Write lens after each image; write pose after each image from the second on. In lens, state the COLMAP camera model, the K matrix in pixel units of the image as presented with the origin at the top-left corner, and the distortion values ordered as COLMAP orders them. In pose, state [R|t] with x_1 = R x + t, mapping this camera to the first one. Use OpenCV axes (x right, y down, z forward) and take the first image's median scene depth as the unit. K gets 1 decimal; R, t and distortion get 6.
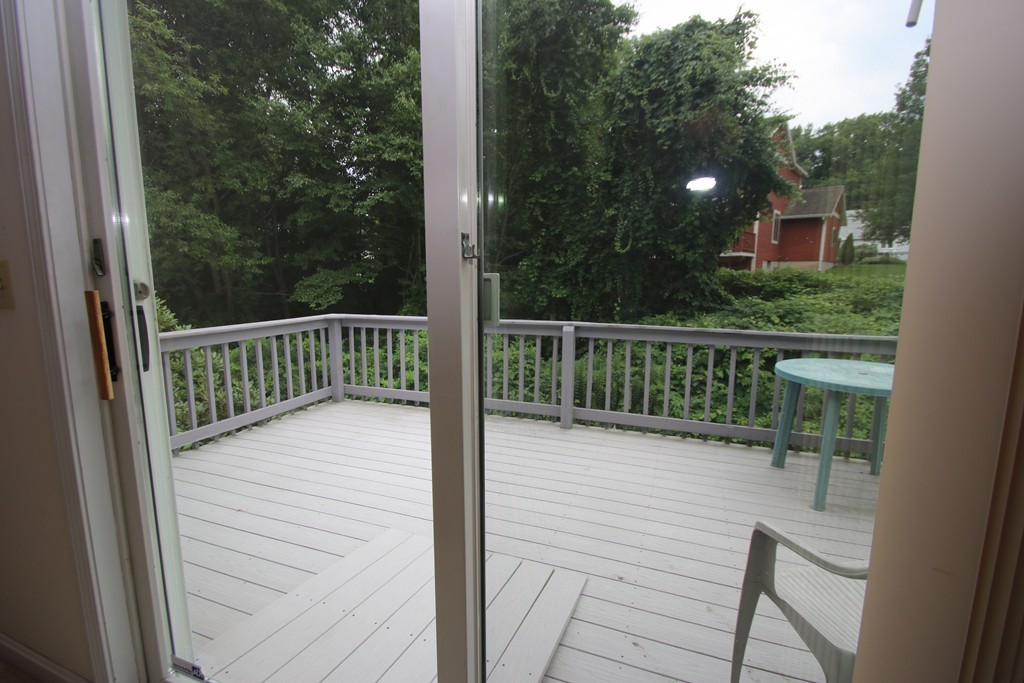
lens RADIAL K [[481.7, 0, 485.8], [0, 481.7, 353.8], [0, 0, 1]] dist [-0.014752, -0.000849]
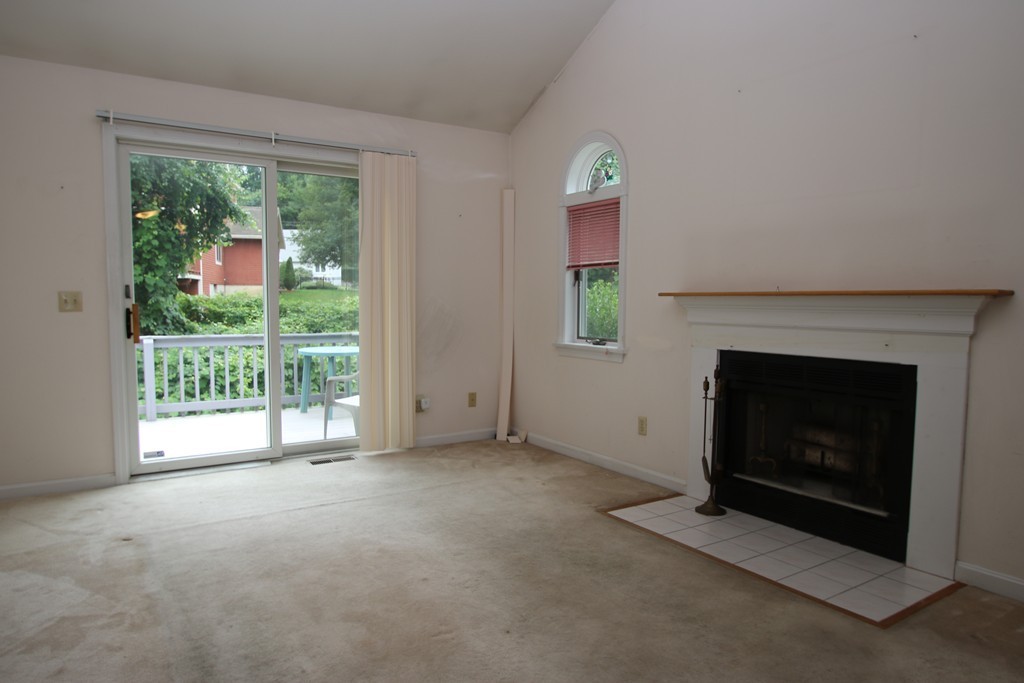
lens RADIAL K [[678.2, 0, 508.7], [0, 678.2, 347.3], [0, 0, 1]] dist [-0.030147, -0.000814]
pose [[0.571586, -0.053377, 0.818804, -0.187423], [0.129684, 0.991217, -0.025912, 0.033666], [-0.810230, 0.120997, 0.573487, -0.197864]]
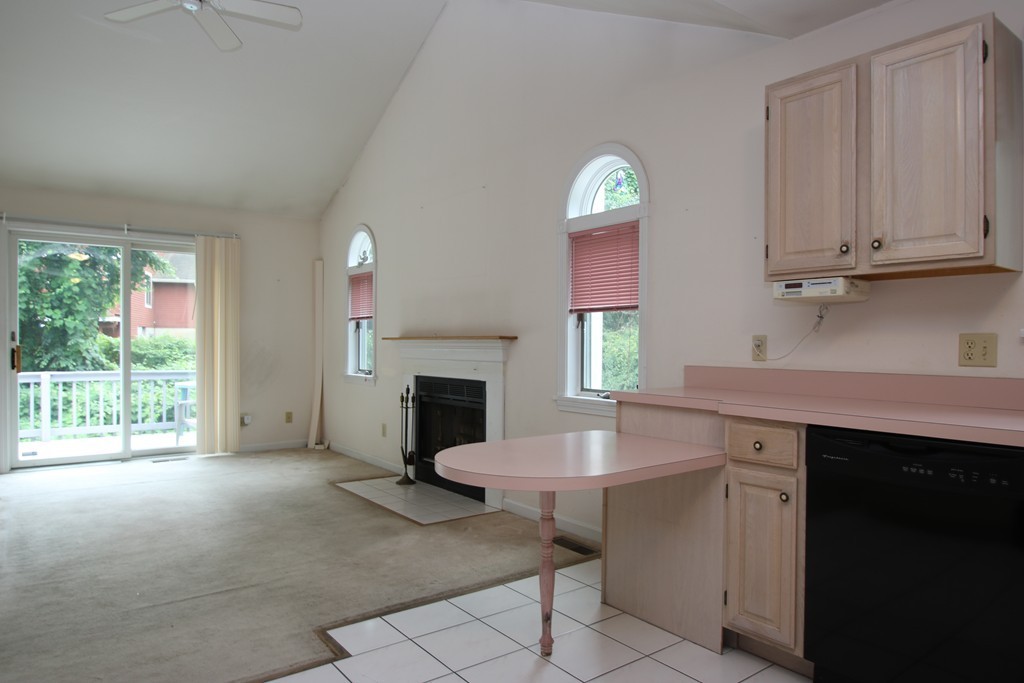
lens RADIAL K [[678.2, 0, 512.2], [0, 678.2, 342.5], [0, 0, 1]] dist [-0.030147, -0.000814]
pose [[0.507716, 0.003031, 0.861519, -0.233372], [0.136981, 0.986989, -0.084199, 0.057662], [-0.850565, 0.160761, 0.500694, -0.345342]]
